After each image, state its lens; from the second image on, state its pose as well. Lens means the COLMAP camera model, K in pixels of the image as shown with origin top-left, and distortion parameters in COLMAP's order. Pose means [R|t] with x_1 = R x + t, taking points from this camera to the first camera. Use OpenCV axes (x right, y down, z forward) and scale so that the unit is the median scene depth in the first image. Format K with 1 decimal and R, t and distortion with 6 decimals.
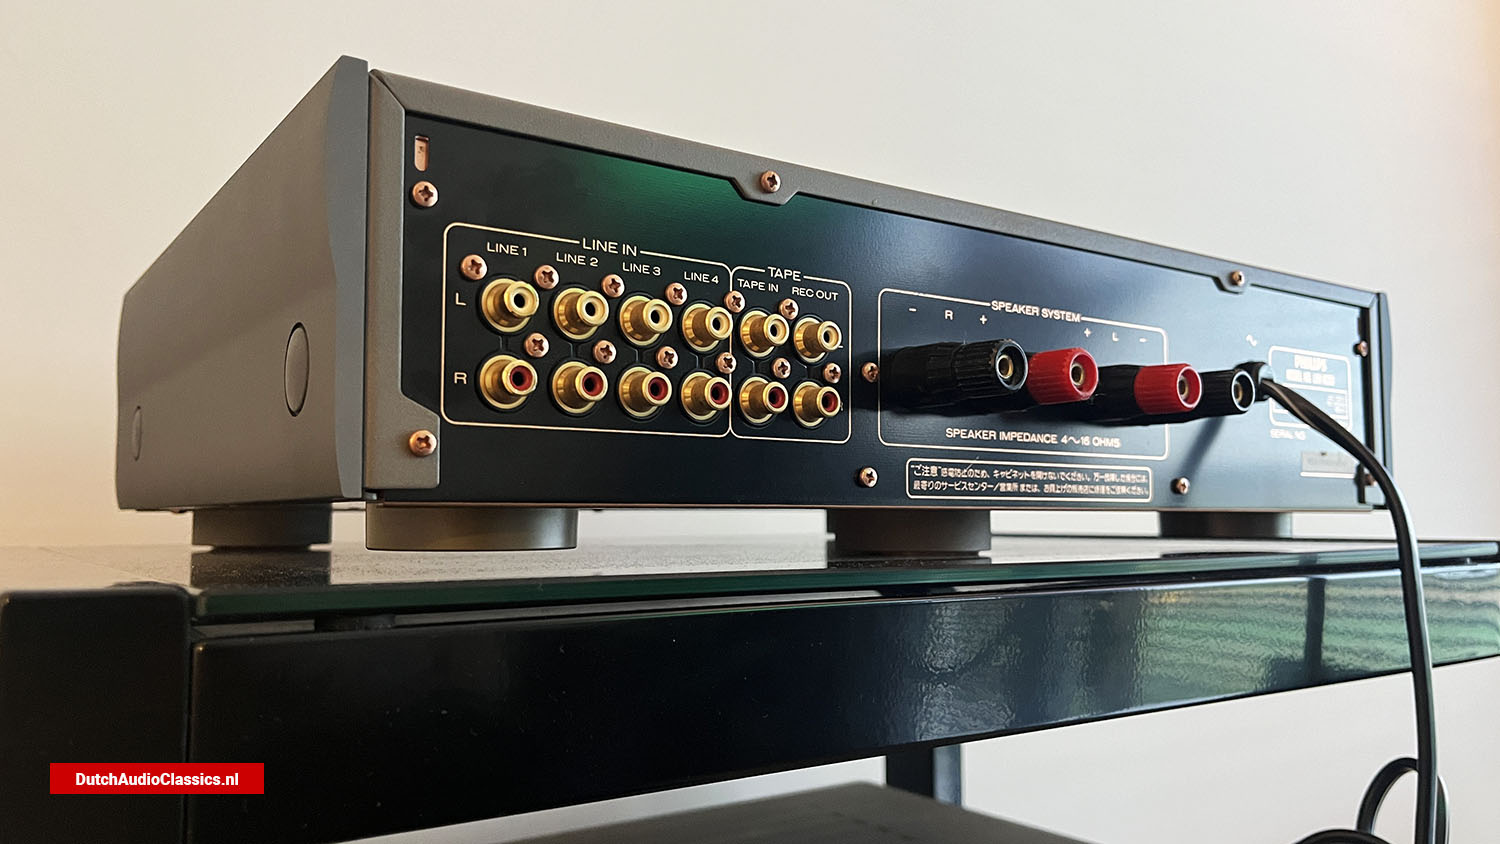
lens RADIAL K [[1181.1, 0, 752.8], [0, 1181.1, 435.8], [0, 0, 1]] dist [0.042042, -0.070498]
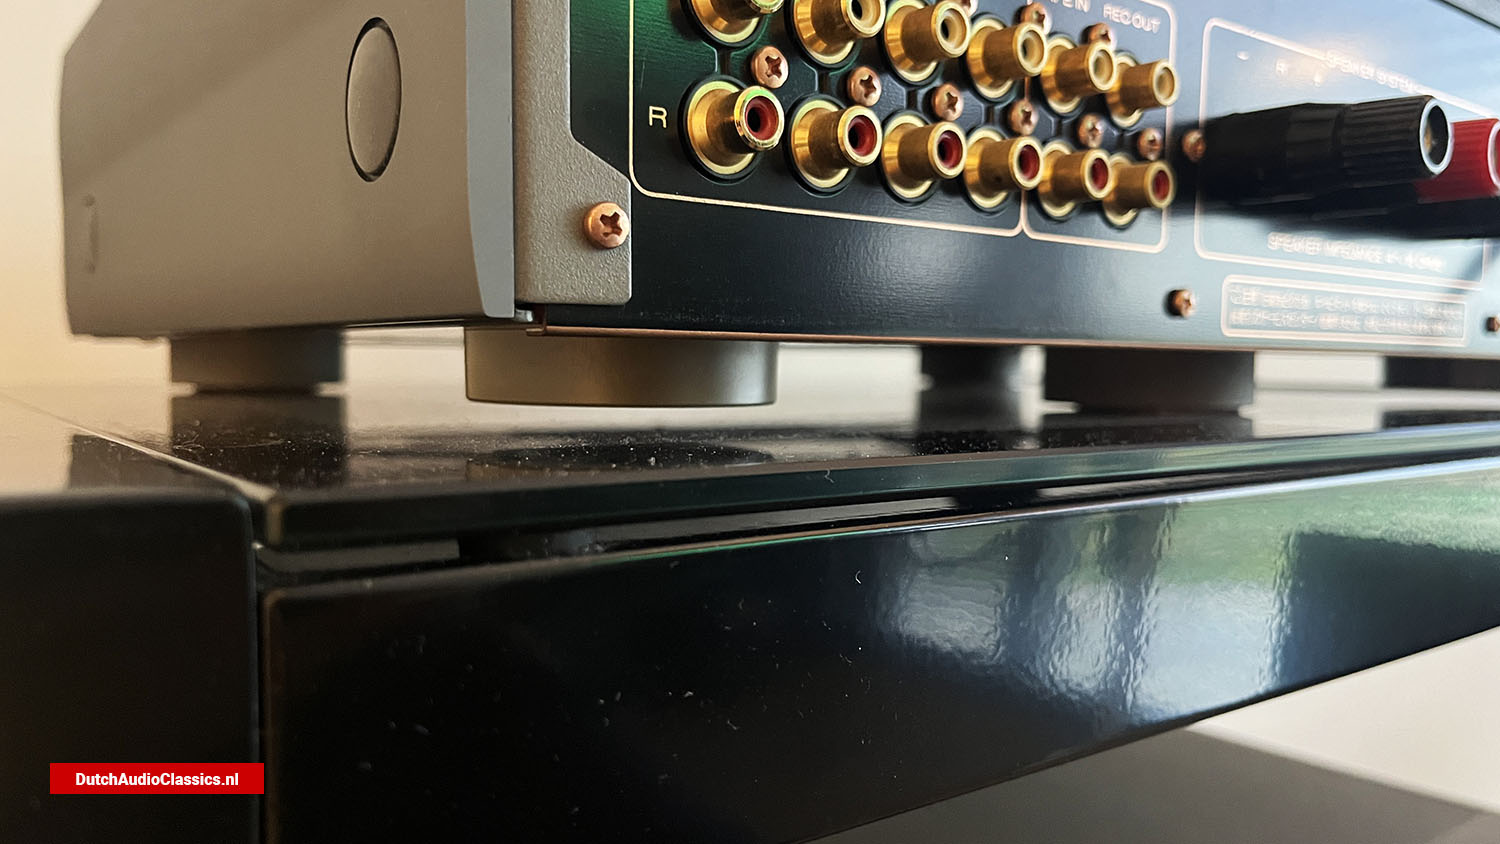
lens RADIAL K [[1181.1, 0, 752.8], [0, 1181.1, 435.8], [0, 0, 1]] dist [0.042042, -0.070498]
pose [[0.999239, 0.011068, 0.037404, -0.211262], [-0.016027, 0.990717, 0.134993, 0.026882], [-0.035562, -0.135490, 0.990140, 0.375816]]
